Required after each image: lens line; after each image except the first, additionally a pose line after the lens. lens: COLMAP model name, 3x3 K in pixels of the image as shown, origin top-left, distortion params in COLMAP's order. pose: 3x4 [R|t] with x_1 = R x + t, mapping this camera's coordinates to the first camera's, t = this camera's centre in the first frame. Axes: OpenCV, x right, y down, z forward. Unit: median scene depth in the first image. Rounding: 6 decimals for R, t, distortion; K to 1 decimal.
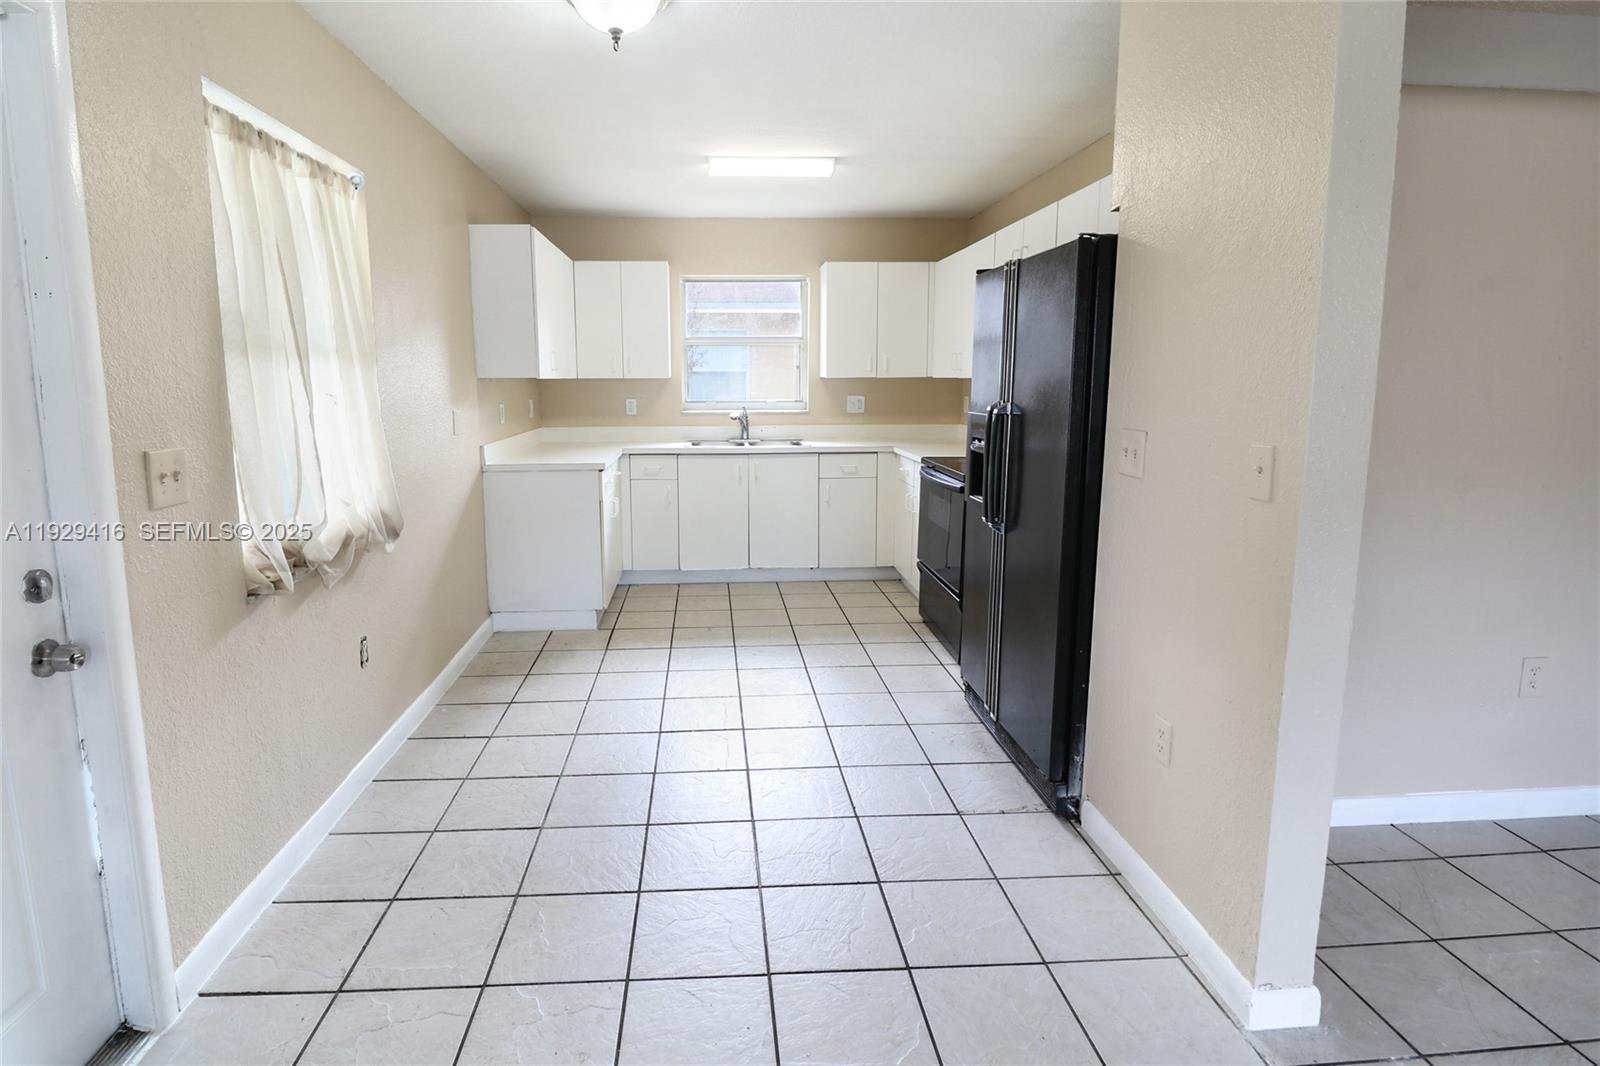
lens RADIAL K [[841.5, 0, 723.7], [0, 841.5, 482.3], [0, 0, 1]] dist [-0.002028, -0.000066]
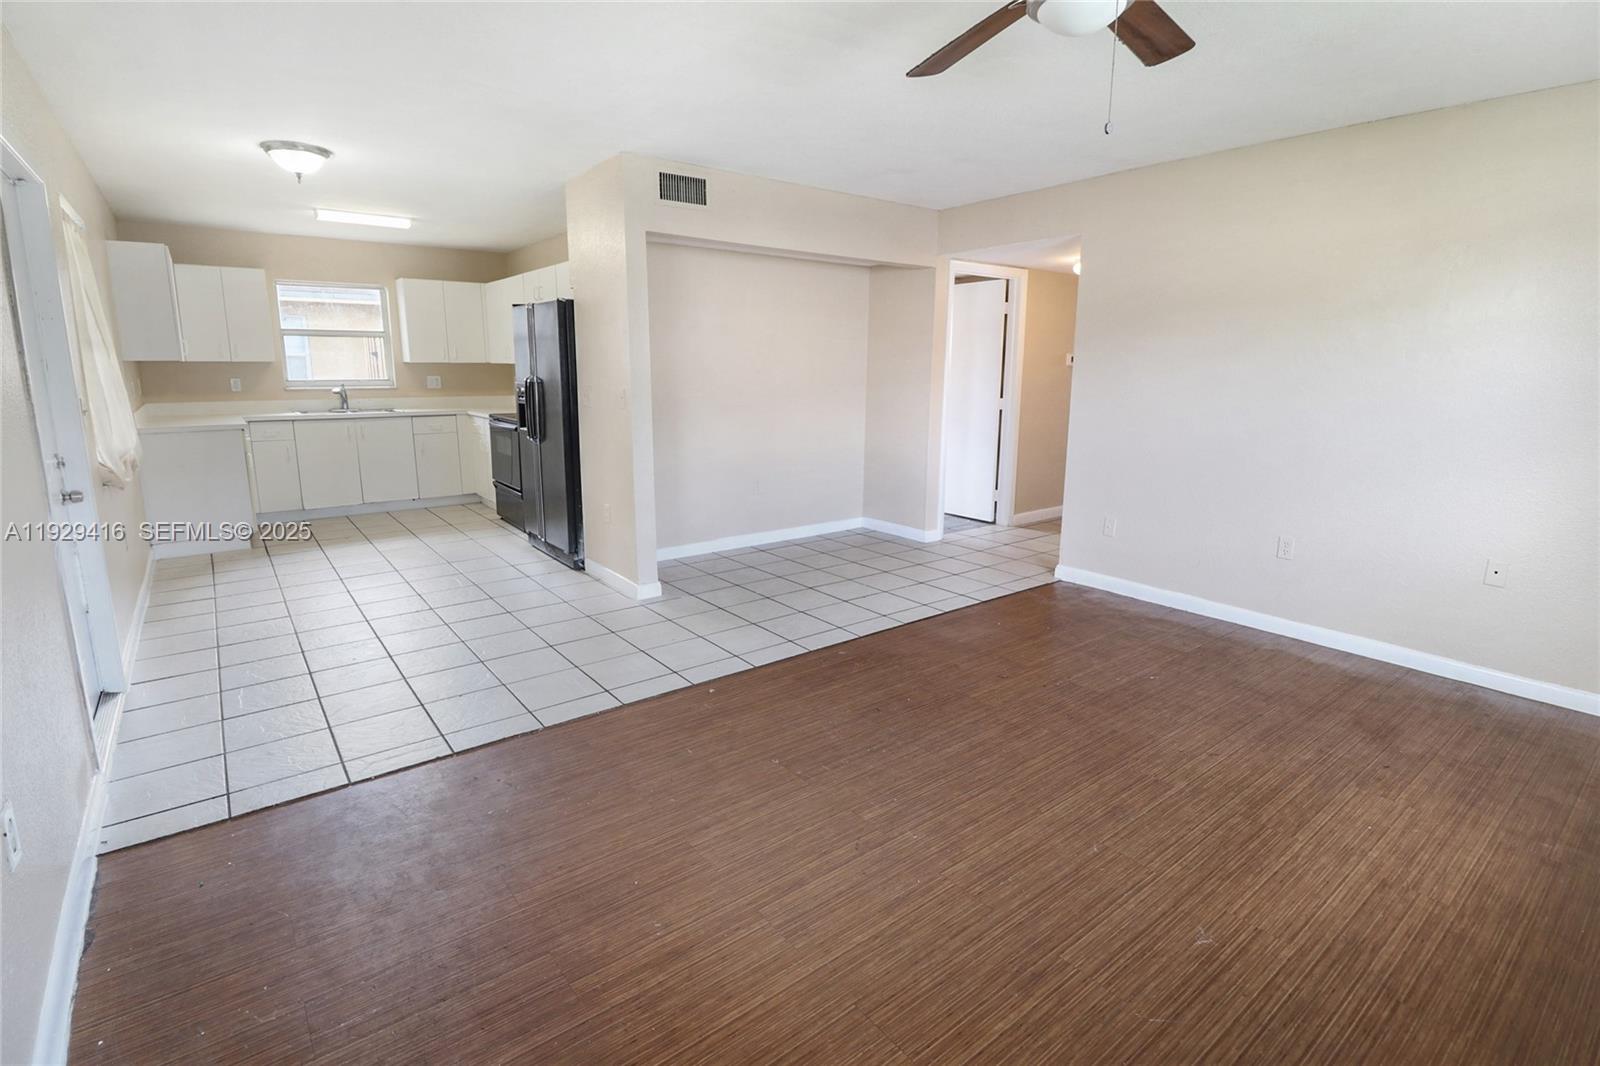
lens RADIAL K [[783.4, 0, 821.8], [0, 783.4, 518.8], [0, 0, 1]] dist [-0.003391, -0.012193]
pose [[0.801327, -0.105808, 0.588795, -0.128782], [0.063457, 0.993715, 0.092211, 0.060431], [-0.594852, -0.036528, 0.803005, -0.481027]]
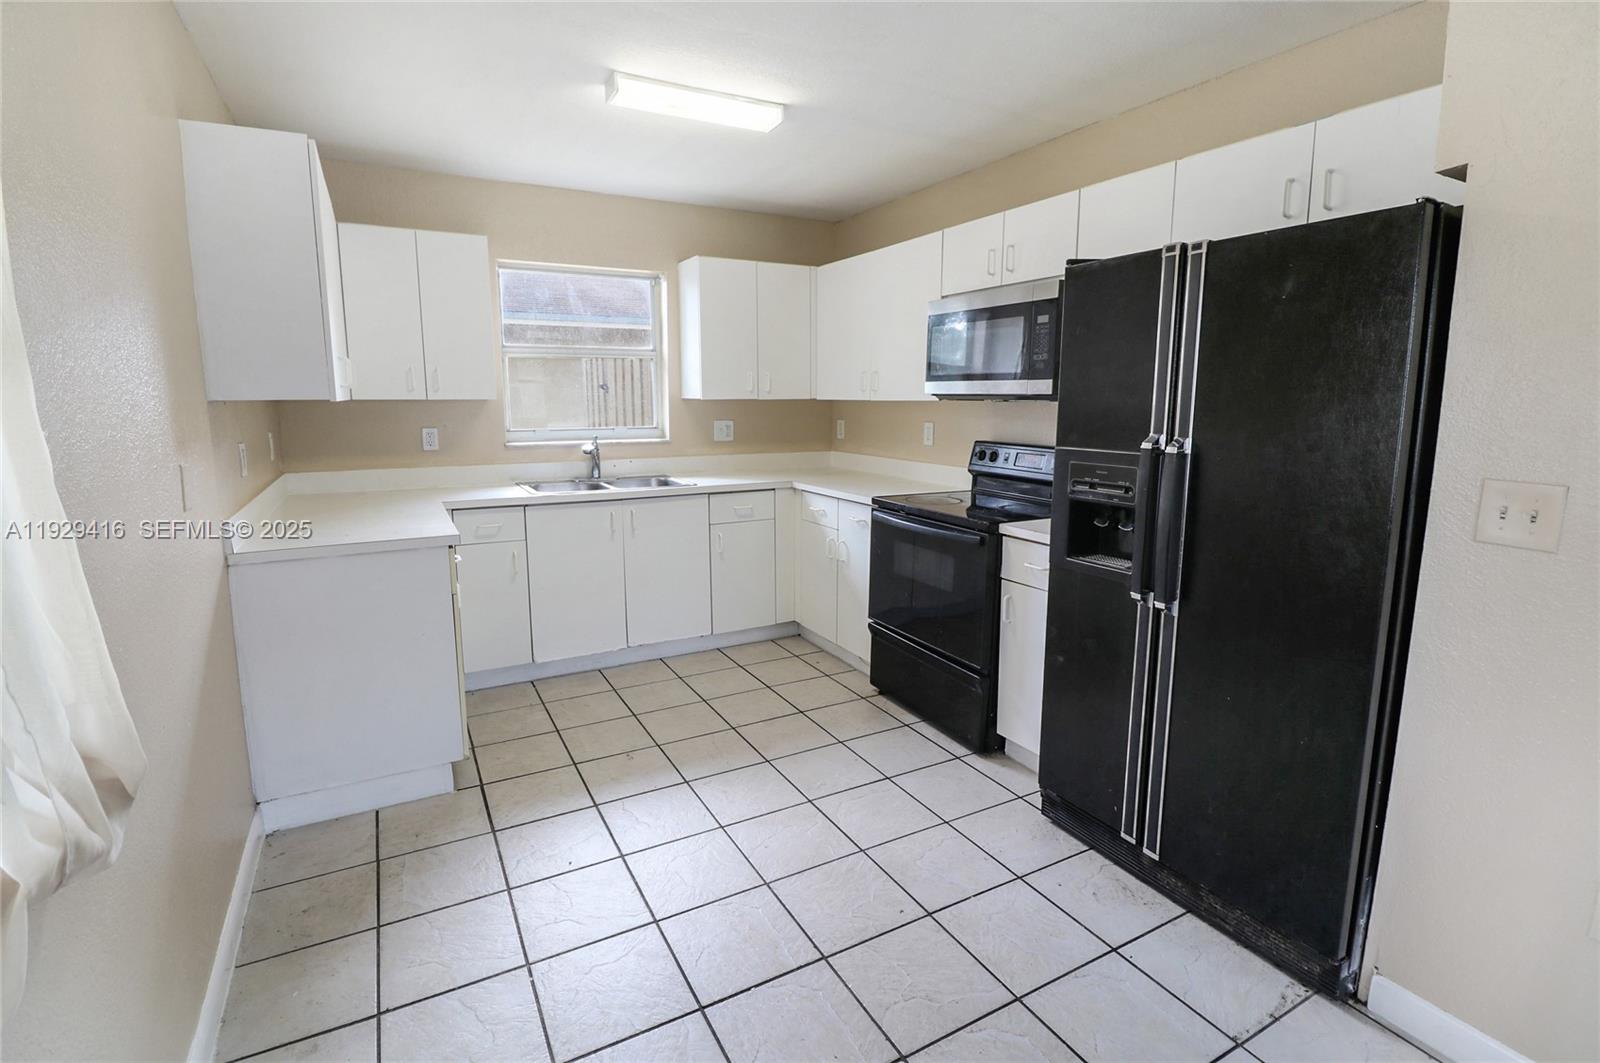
lens RADIAL K [[783.4, 0, 808.0], [0, 783.4, 503.2], [0, 0, 1]] dist [-0.003391, -0.012193]
pose [[0.888459, -0.057581, 0.455330, -0.147054], [0.052041, 0.998339, 0.024706, -0.039882], [-0.455997, 0.001745, 0.889980, 0.297223]]
